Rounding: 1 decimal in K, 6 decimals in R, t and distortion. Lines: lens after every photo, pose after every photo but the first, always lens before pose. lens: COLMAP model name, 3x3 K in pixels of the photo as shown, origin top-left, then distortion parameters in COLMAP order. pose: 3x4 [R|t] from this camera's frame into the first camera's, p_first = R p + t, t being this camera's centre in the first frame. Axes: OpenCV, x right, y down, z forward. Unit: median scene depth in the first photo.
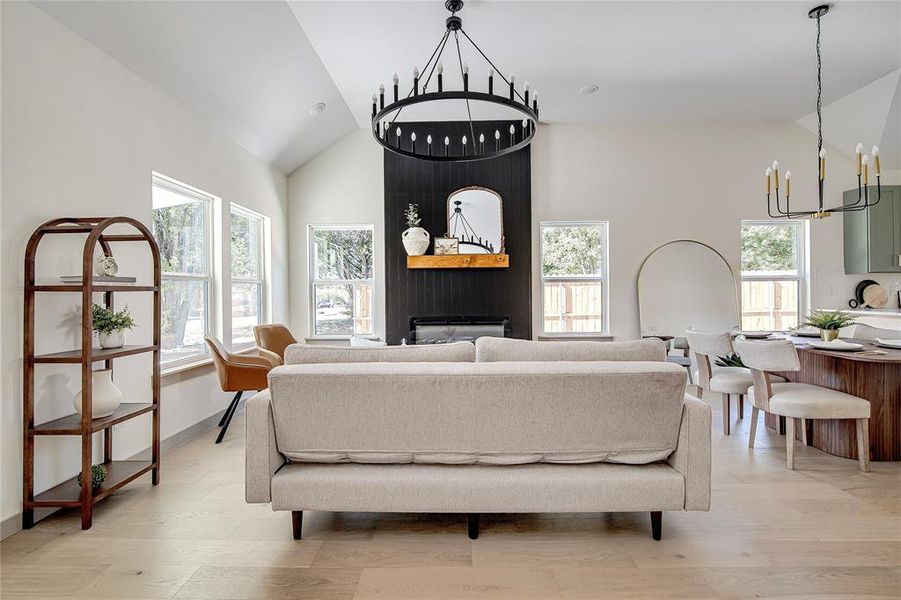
lens RADIAL K [[426.9, 0, 432.8], [0, 426.9, 292.8], [0, 0, 1]] dist [-0.012348, 0.000104]
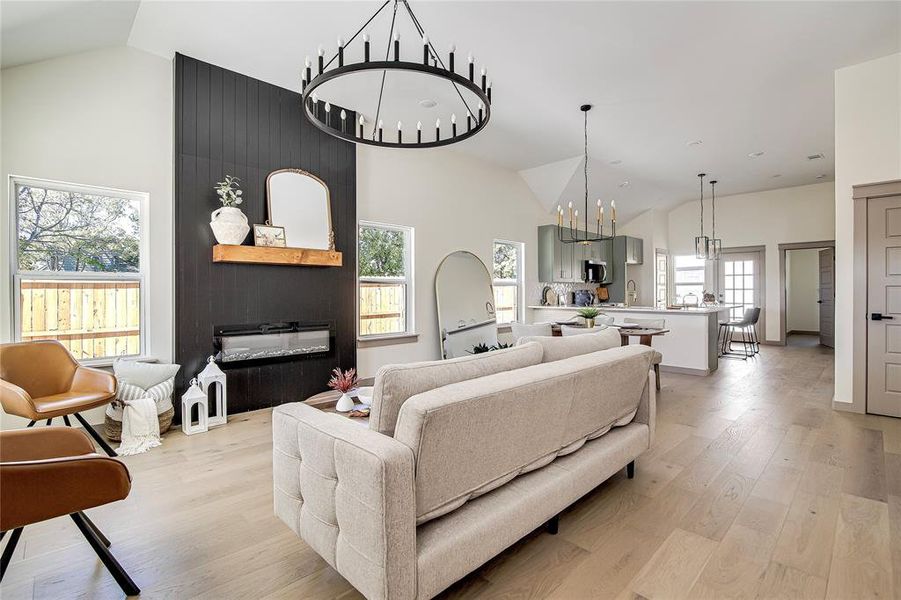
lens RADIAL K [[426.9, 0, 454.1], [0, 426.9, 299.6], [0, 0, 1]] dist [-0.012348, 0.000104]
pose [[0.687081, -0.005112, 0.726563, -0.324631], [-0.001606, 0.999962, 0.008555, 0.003821], [-0.726580, -0.007045, 0.687046, 0.191316]]
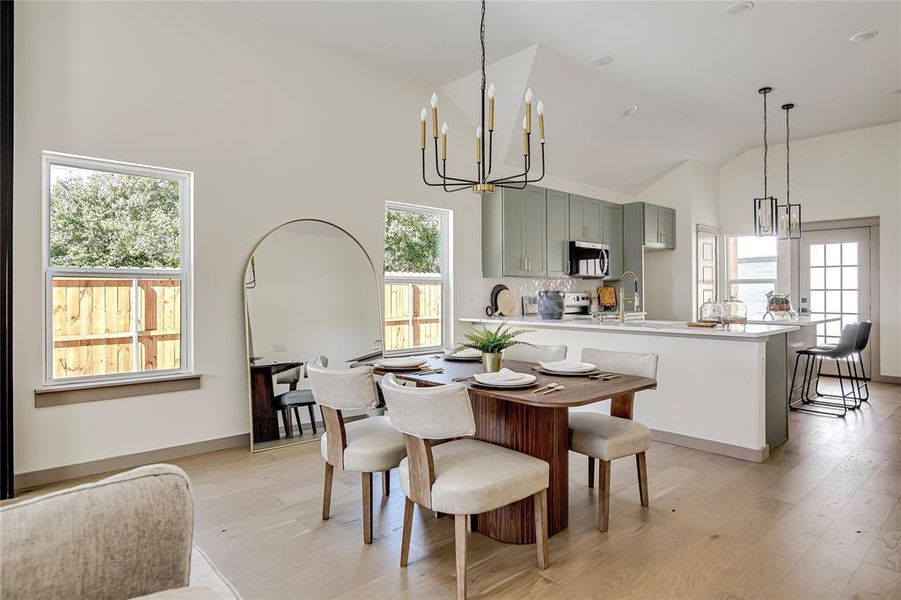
lens RADIAL K [[526.5, 0, 459.6], [0, 526.5, 300.6], [0, 0, 1]] dist [-0.001882, 0.000046]
pose [[0.712210, -0.000767, 0.701966, 0.181313], [-0.004531, 0.999974, 0.005690, -0.002560], [-0.701952, -0.007233, 0.712188, 0.262886]]
